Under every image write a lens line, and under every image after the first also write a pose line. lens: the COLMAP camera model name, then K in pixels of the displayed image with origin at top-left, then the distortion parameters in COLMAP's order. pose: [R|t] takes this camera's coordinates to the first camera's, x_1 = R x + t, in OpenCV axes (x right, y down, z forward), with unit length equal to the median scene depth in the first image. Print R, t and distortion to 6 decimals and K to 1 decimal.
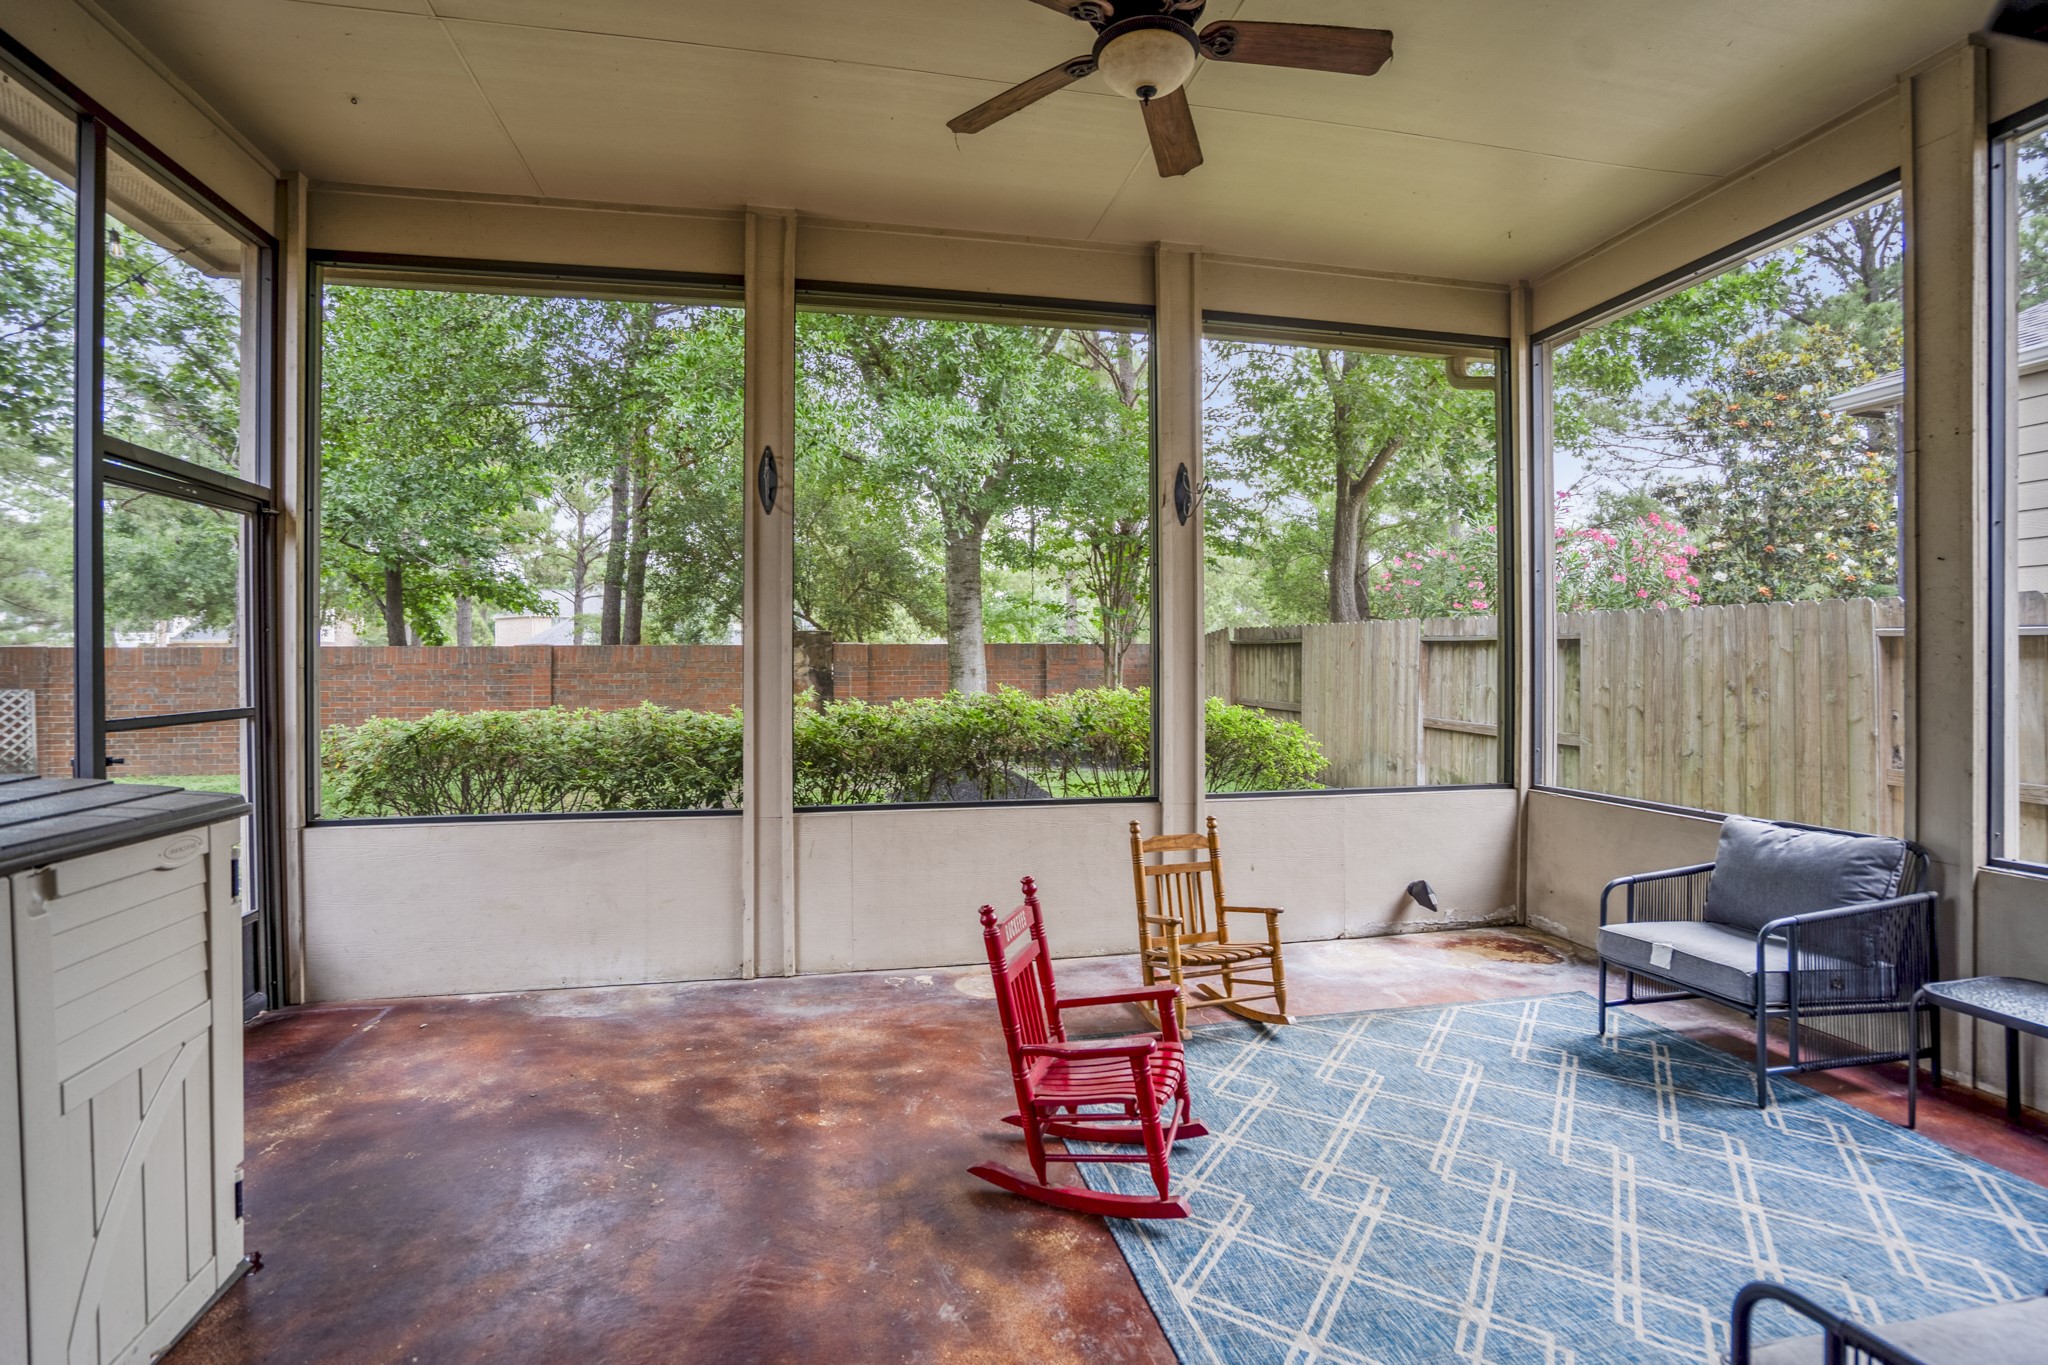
lens RADIAL K [[982.0, 0, 1021.9], [0, 982.0, 664.7], [0, 0, 1]] dist [-0.044534, 0.000221]
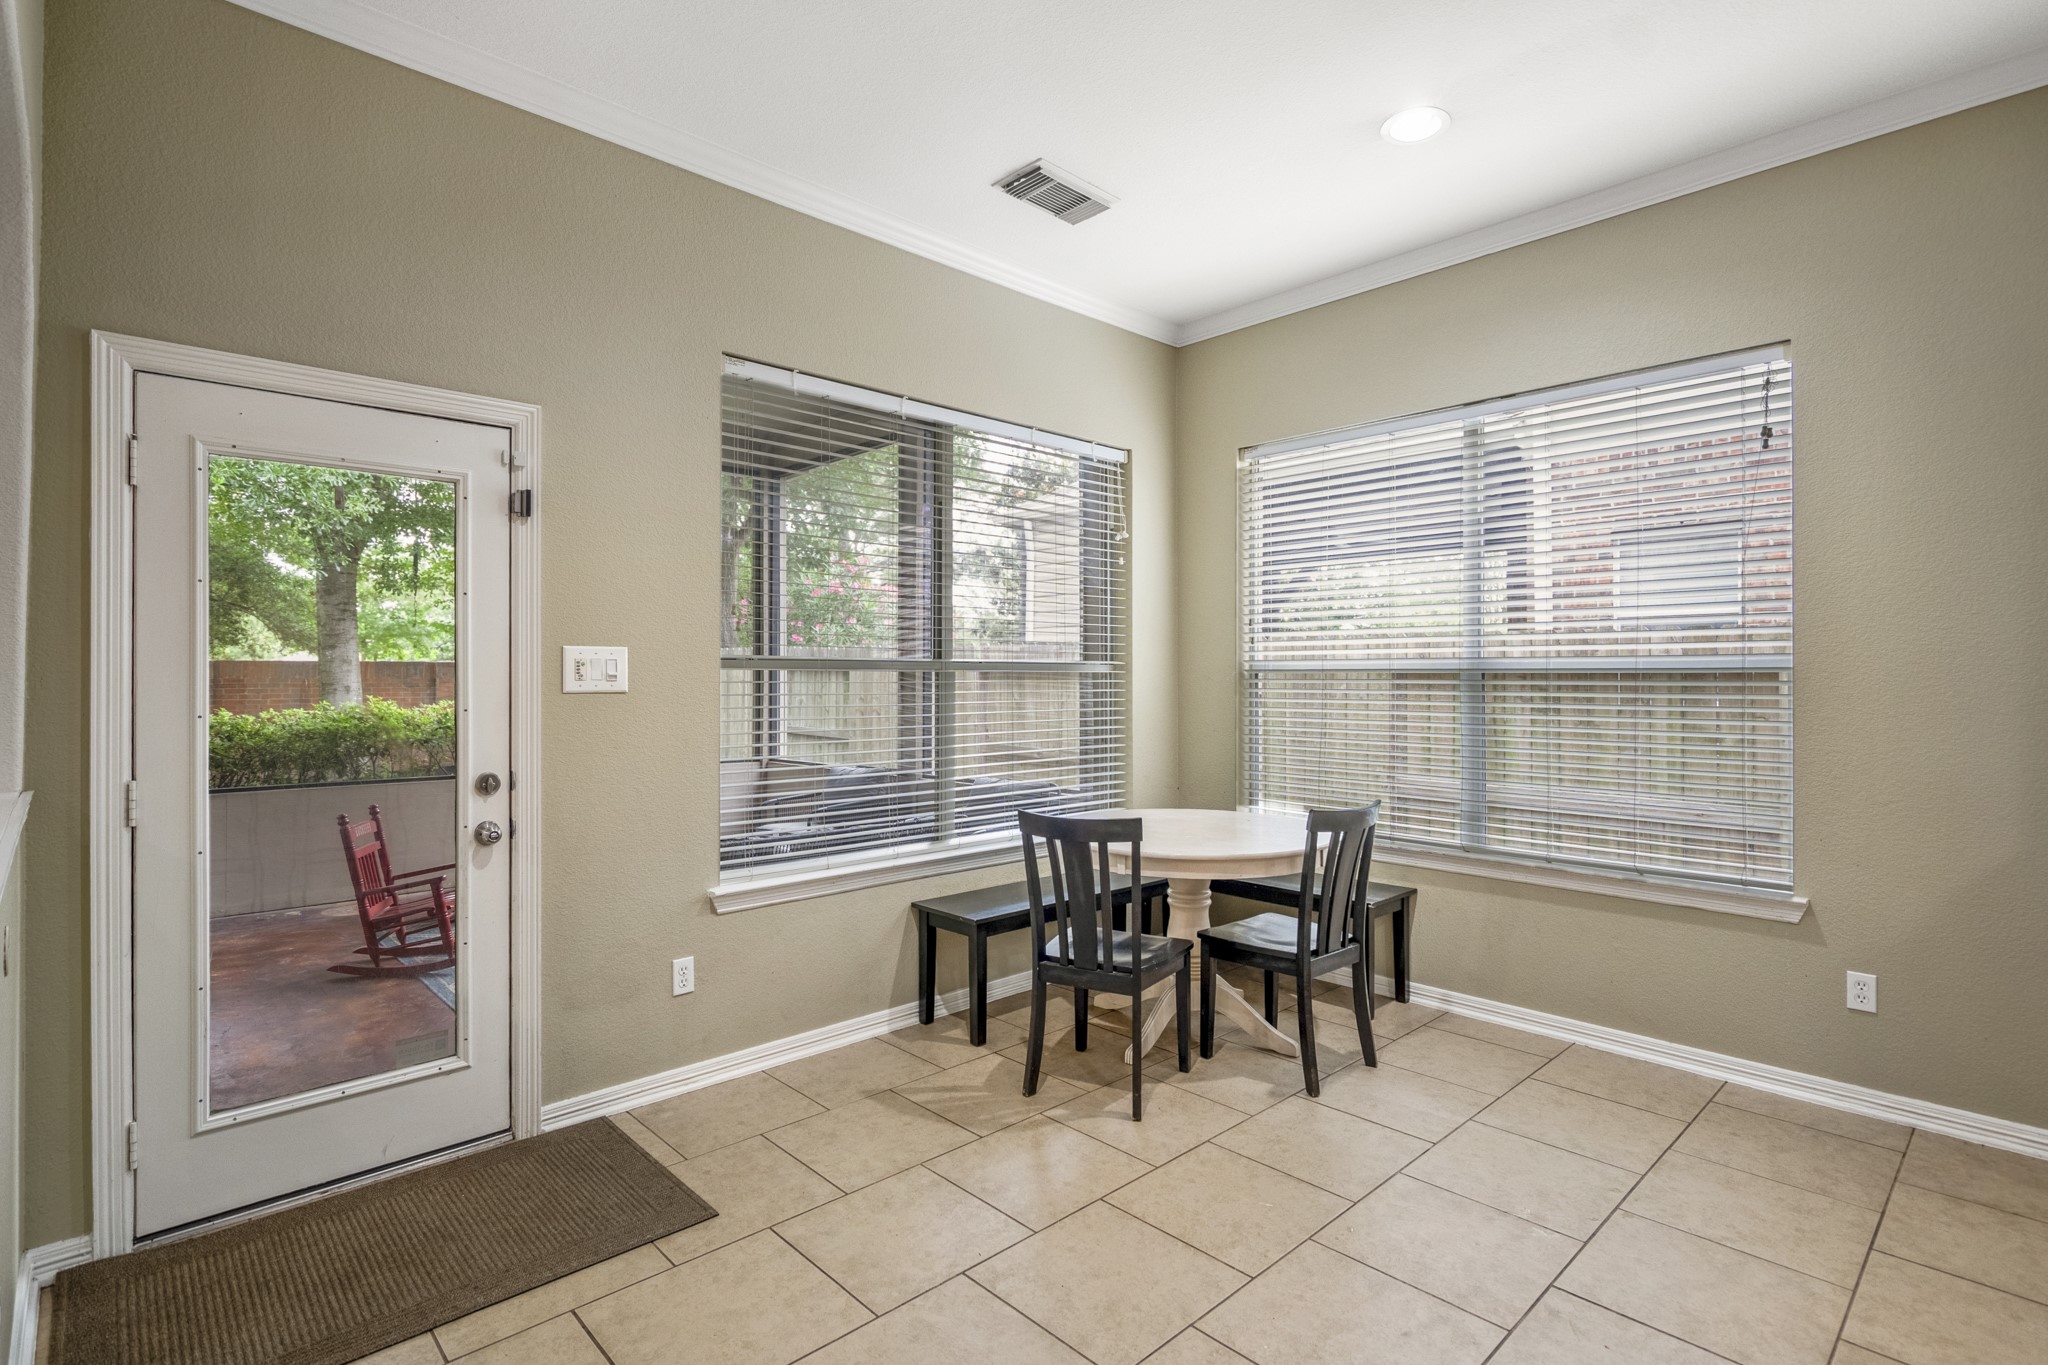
lens RADIAL K [[989.0, 0, 1019.2], [0, 989.0, 672.6], [0, 0, 1]] dist [0.000327, -0.000234]
pose [[0.857481, 0.006642, 0.514473, 0.043862], [-0.000617, 0.999929, -0.011881, 0.003702], [-0.514515, 0.009870, 0.857424, -0.553980]]
